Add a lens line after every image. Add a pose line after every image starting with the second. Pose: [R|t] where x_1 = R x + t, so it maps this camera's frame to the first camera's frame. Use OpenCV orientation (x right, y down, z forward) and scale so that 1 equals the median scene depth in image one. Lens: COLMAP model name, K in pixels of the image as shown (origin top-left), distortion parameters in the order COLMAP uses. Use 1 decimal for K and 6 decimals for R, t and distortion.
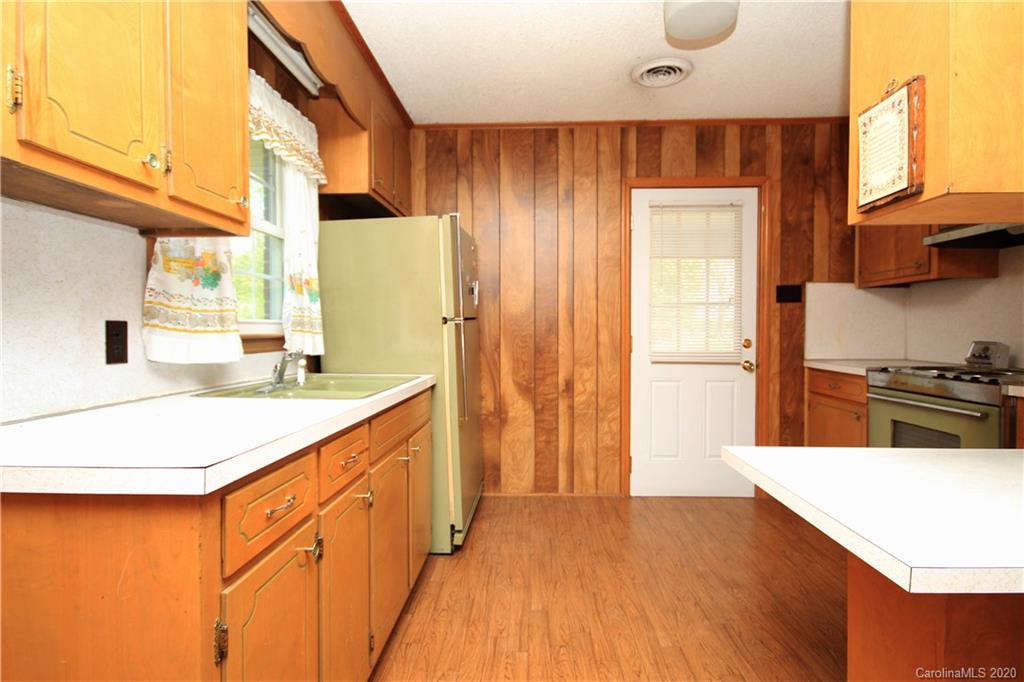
lens RADIAL K [[504.0, 0, 512.0], [0, 504.0, 341.0], [0, 0, 1]] dist [0.000801, 0.000279]
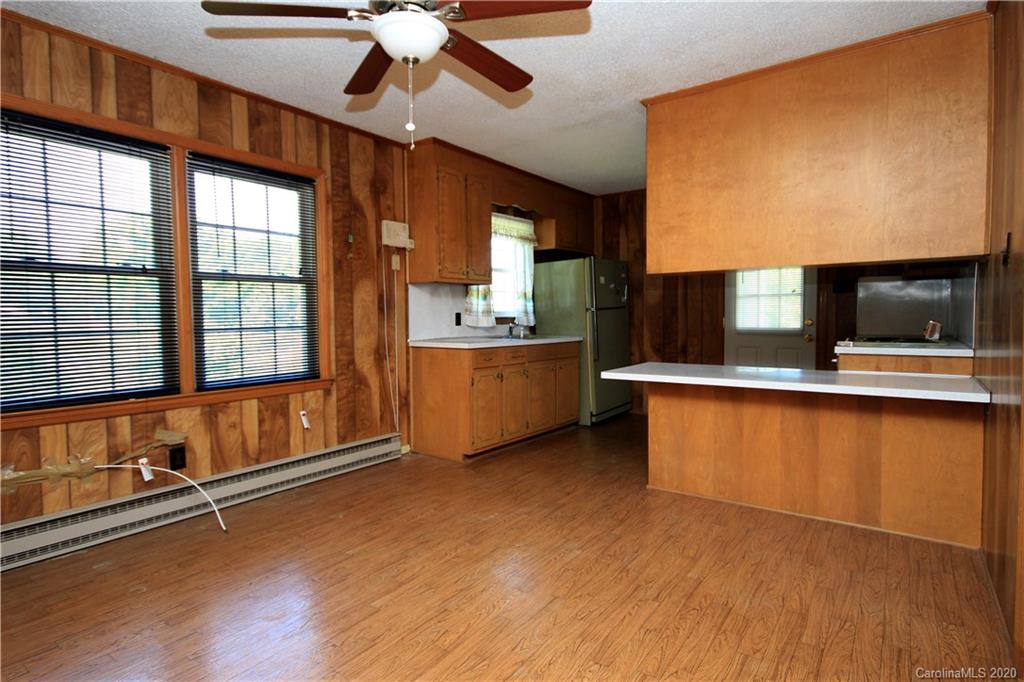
lens RADIAL K [[530.9, 0, 512.0], [0, 530.9, 341.0], [0, 0, 1]] dist [0.000046, 0.000047]
pose [[0.833866, 0.023886, -0.551450, 0.776761], [-0.004839, 0.999341, 0.035970, 0.008997], [0.551945, -0.027326, 0.833432, -0.925670]]
